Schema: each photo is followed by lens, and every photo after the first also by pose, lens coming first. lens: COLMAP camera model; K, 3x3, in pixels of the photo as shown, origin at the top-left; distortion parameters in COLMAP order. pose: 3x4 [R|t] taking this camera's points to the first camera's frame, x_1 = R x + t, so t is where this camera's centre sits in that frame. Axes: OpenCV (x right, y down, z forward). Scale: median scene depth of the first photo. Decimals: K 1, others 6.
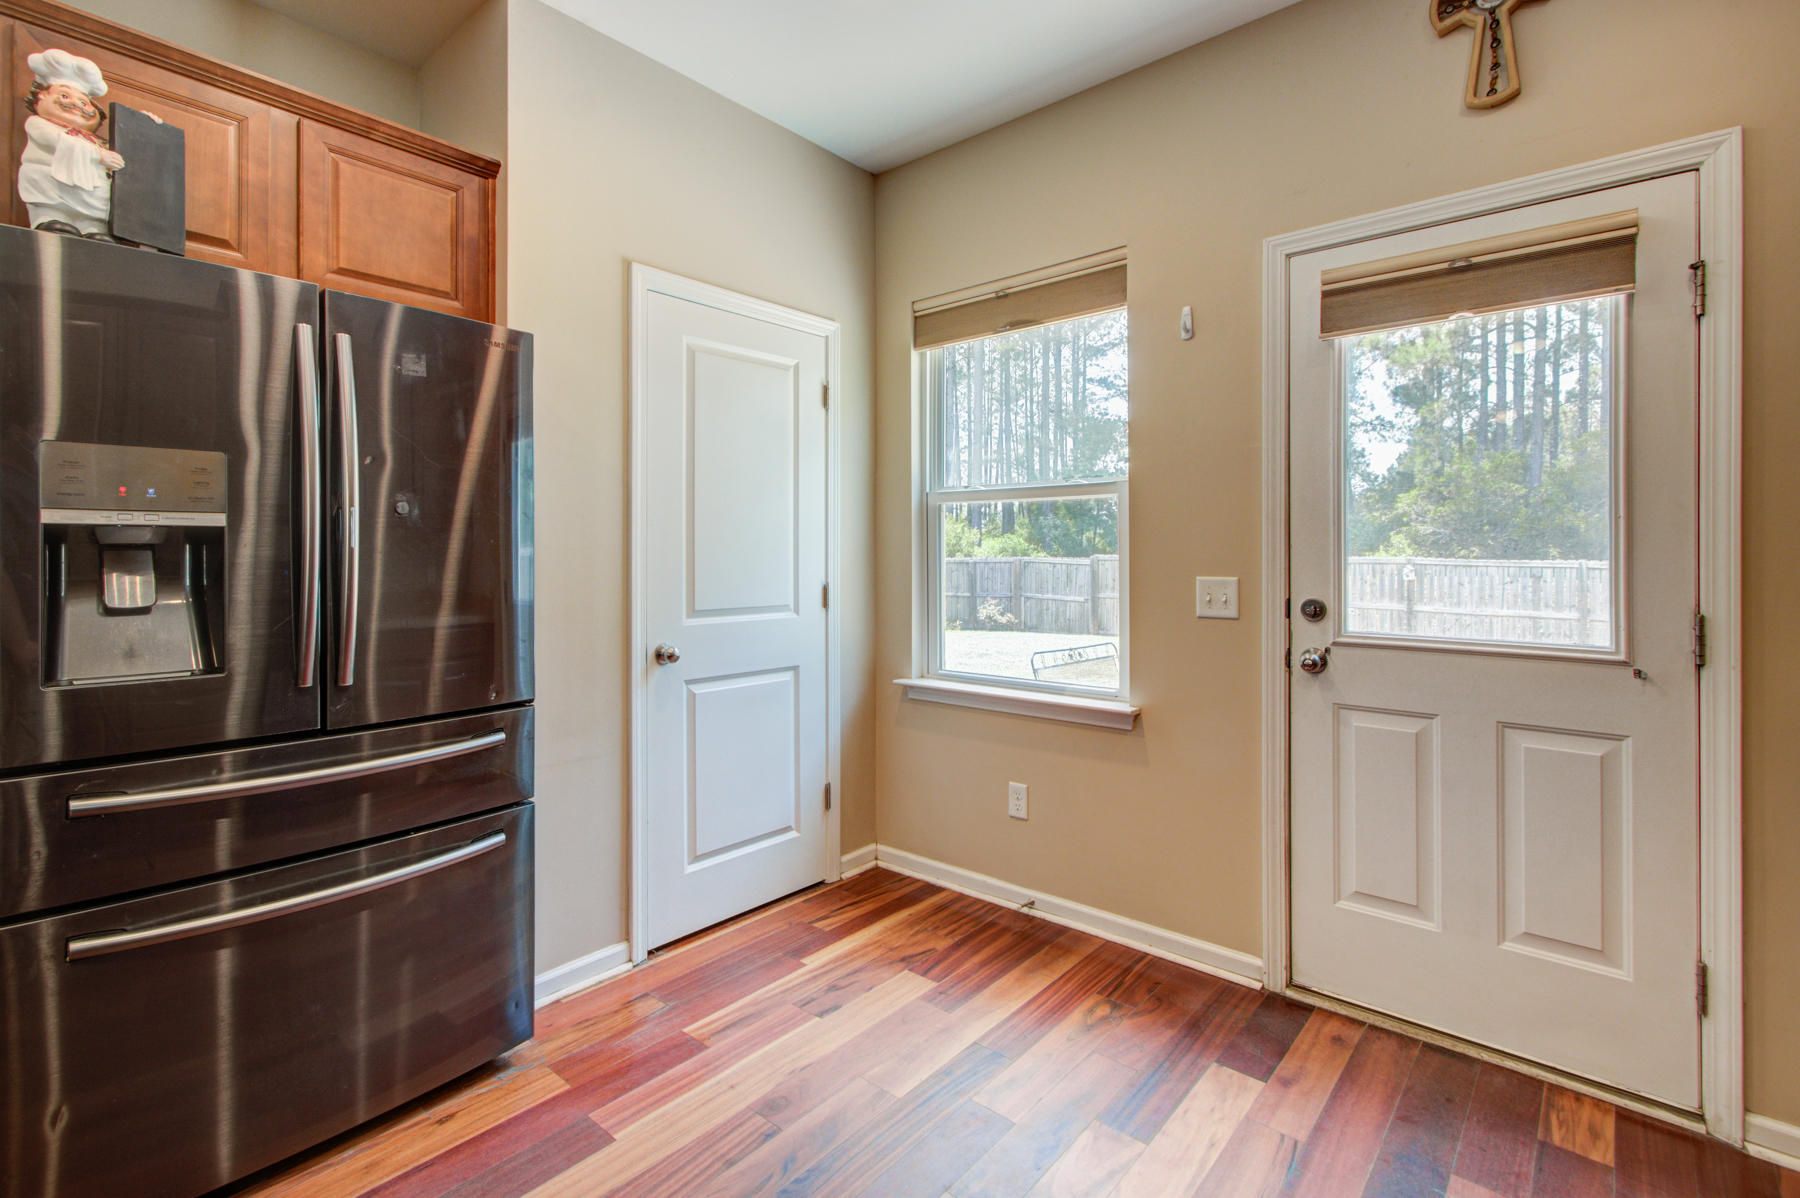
lens RADIAL K [[831.1, 0, 870.3], [0, 831.1, 551.4], [0, 0, 1]] dist [0.001446, 0.005012]
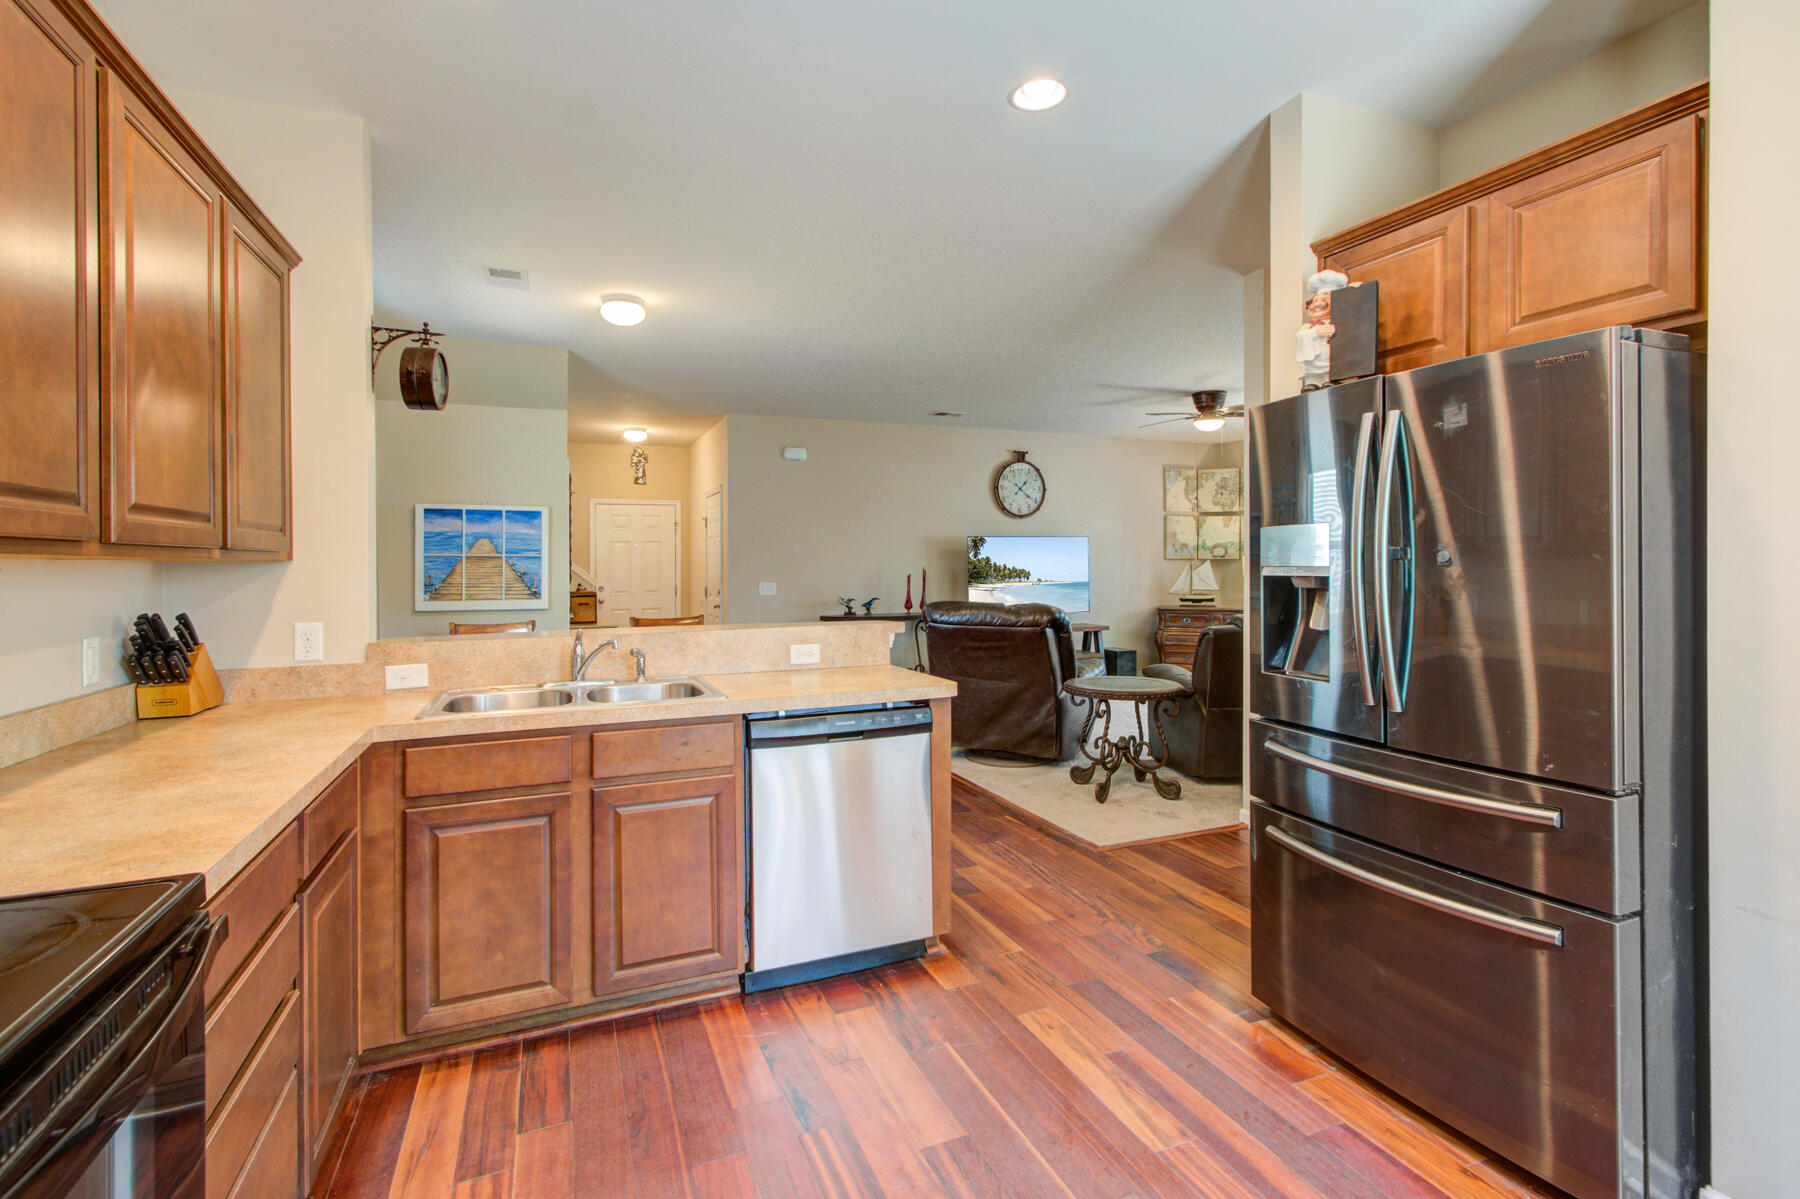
lens RADIAL K [[831.1, 0, 895.8], [0, 831.1, 562.7], [0, 0, 1]] dist [0.001446, 0.005012]
pose [[-0.424177, -0.000921, -0.905579, 0.547349], [0.009541, 0.999939, -0.005486, -0.036571], [0.905529, -0.010967, -0.424142, 0.655061]]
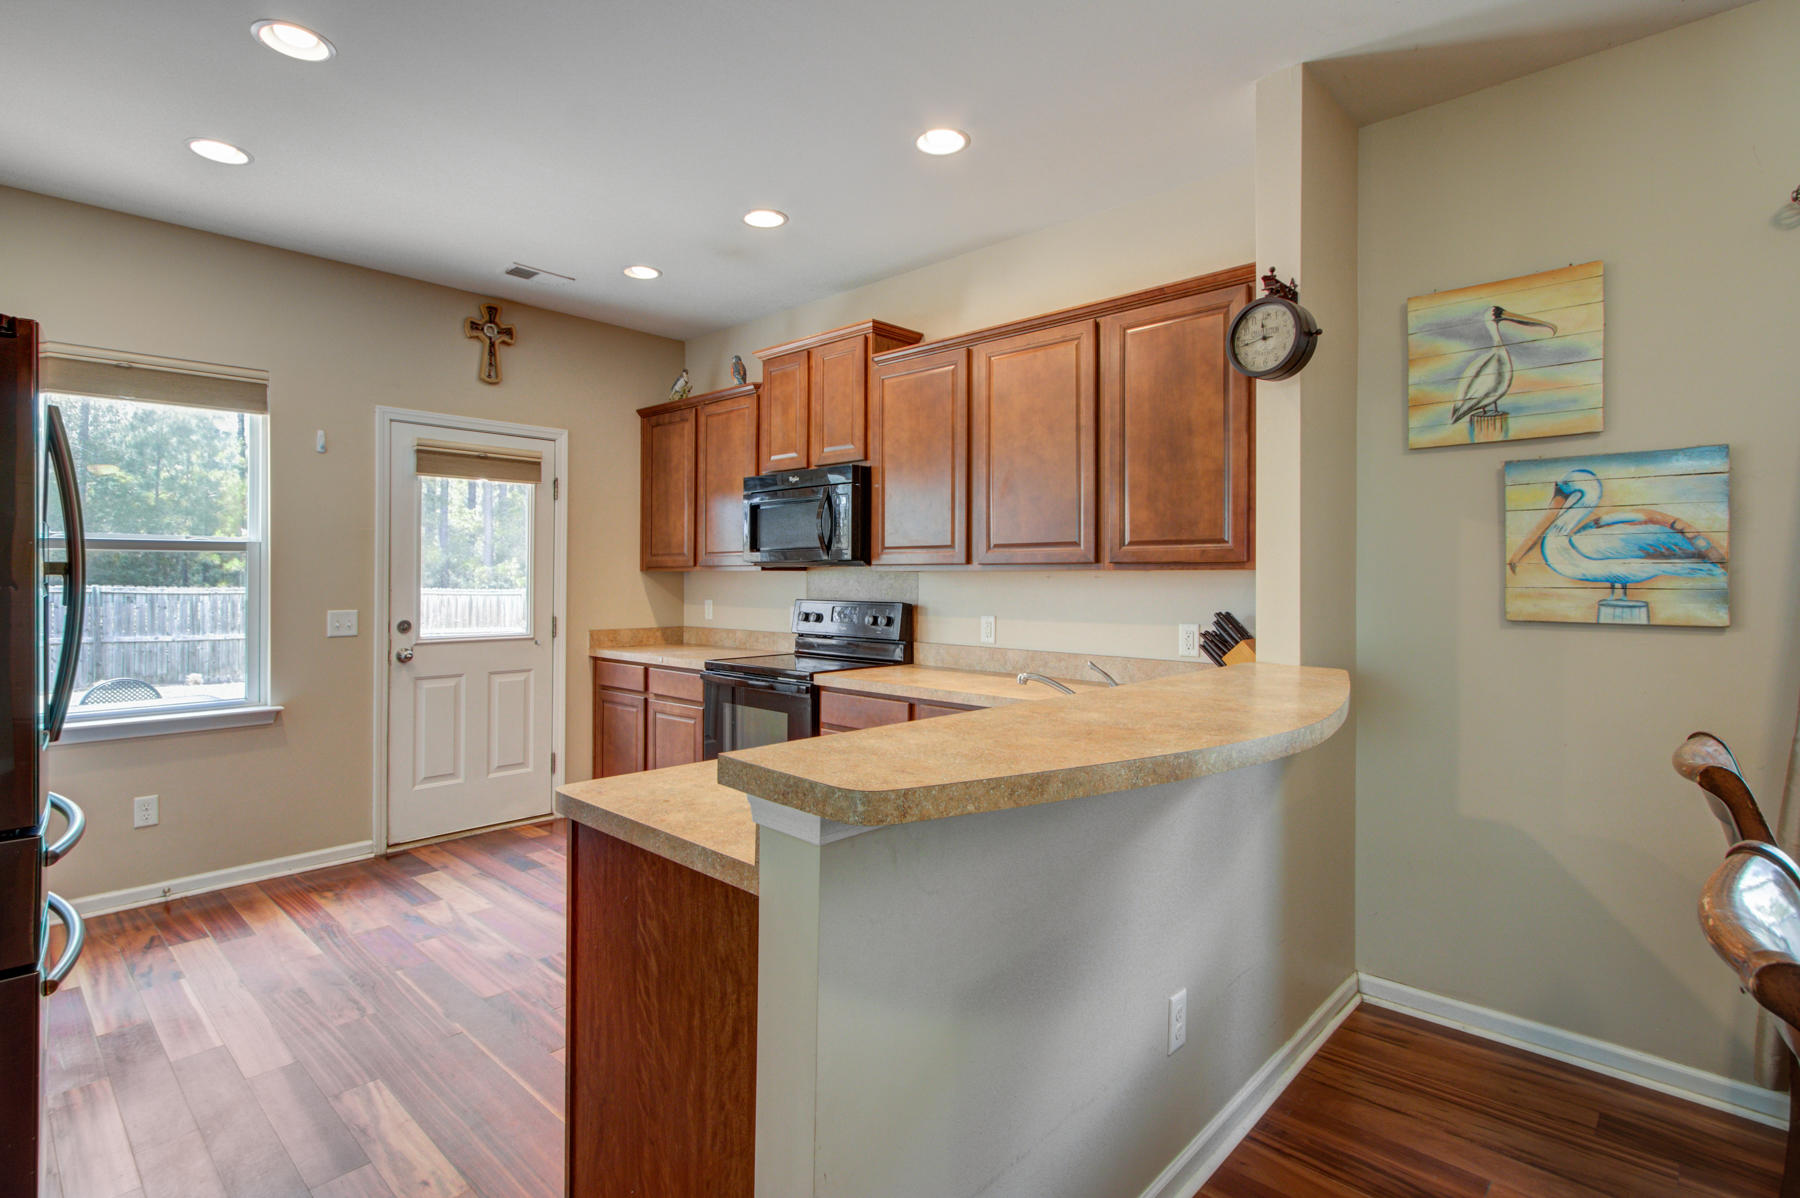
lens RADIAL K [[896.8, 0, 905.9], [0, 896.8, 572.0], [0, 0, 1]] dist [-0.006909, 0.005033]
pose [[0.021816, 0.002983, 0.999758, -1.350146], [-0.005649, 0.999980, -0.002860, -0.045477], [-0.999746, -0.005585, 0.021832, -0.101553]]
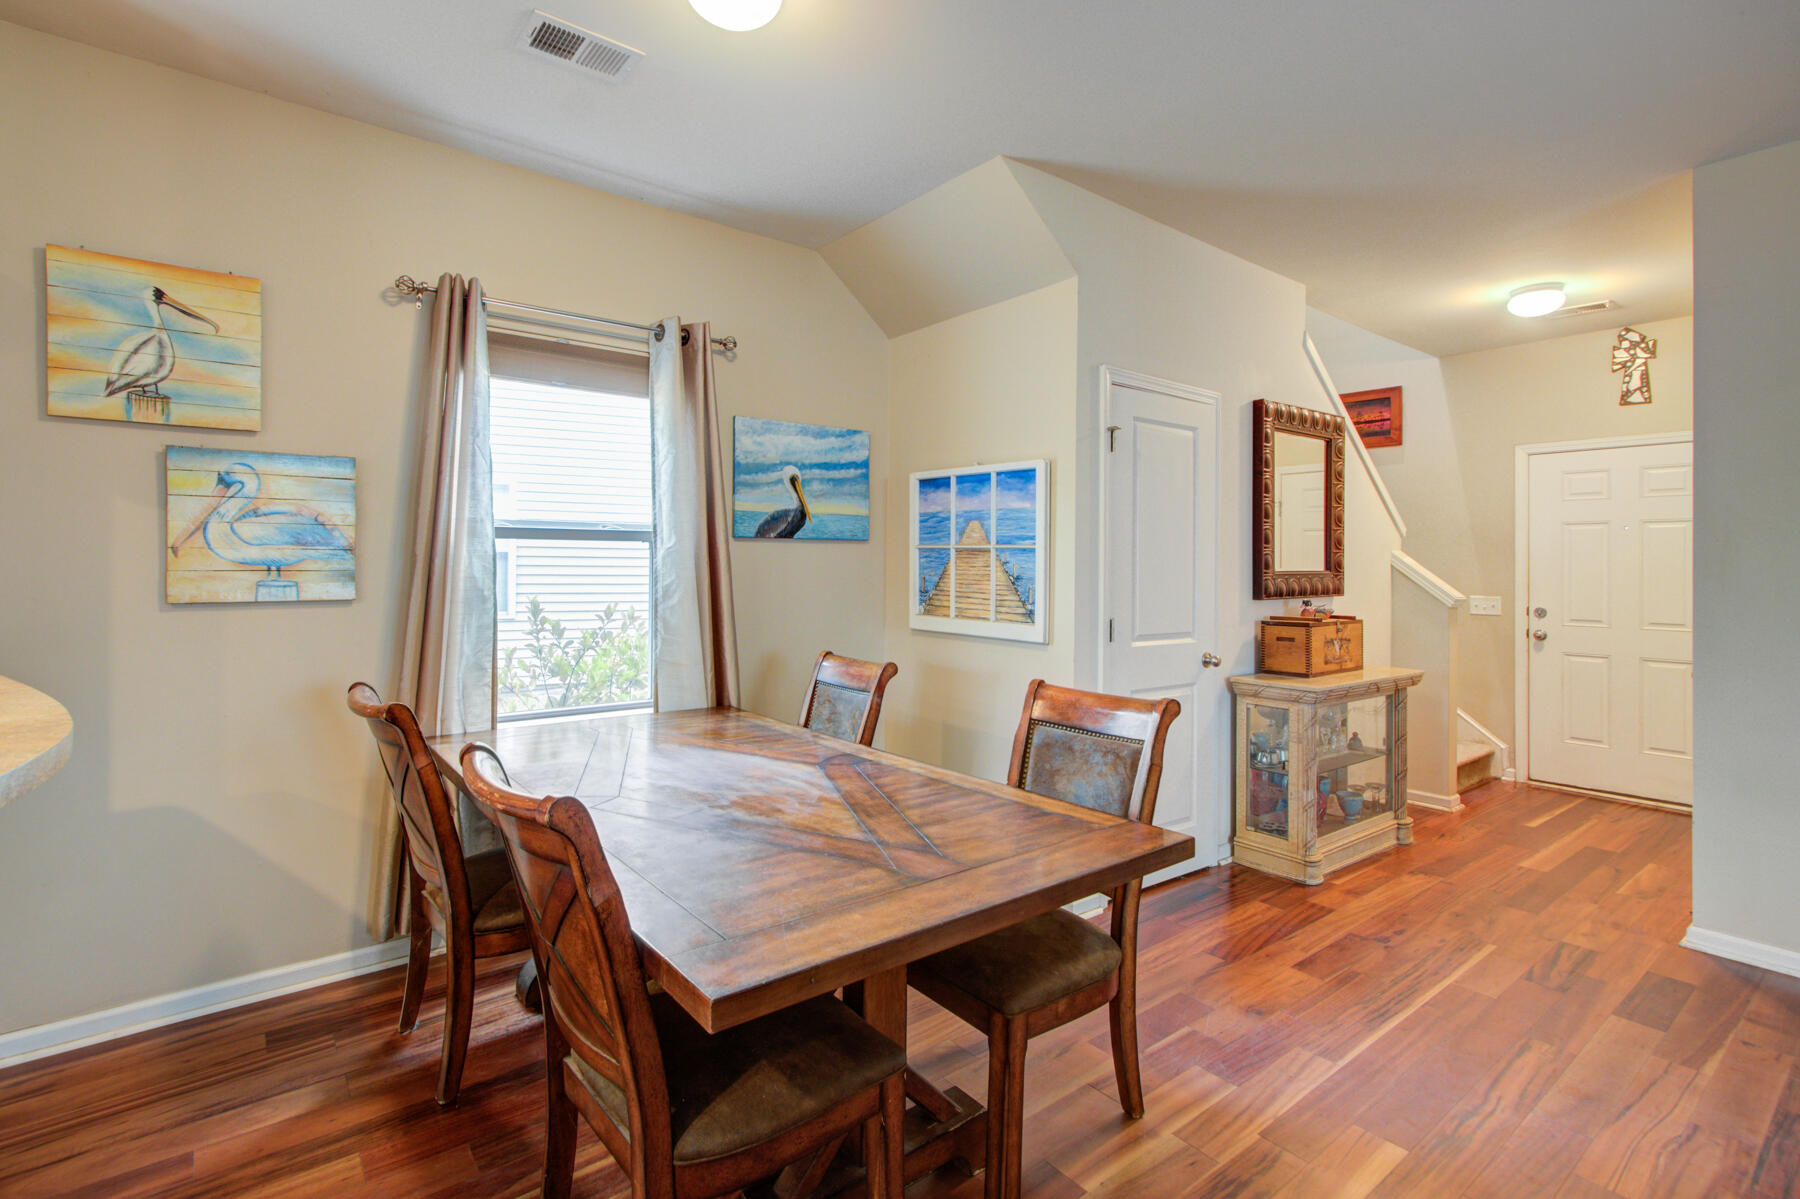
lens RADIAL K [[831.1, 0, 886.1], [0, 831.1, 551.9], [0, 0, 1]] dist [0.001446, 0.005012]
pose [[-0.984509, -0.005995, 0.175232, -1.291049], [-0.009019, 0.999824, -0.016465, -0.047858], [-0.175102, -0.017791, -0.984390, 0.048862]]
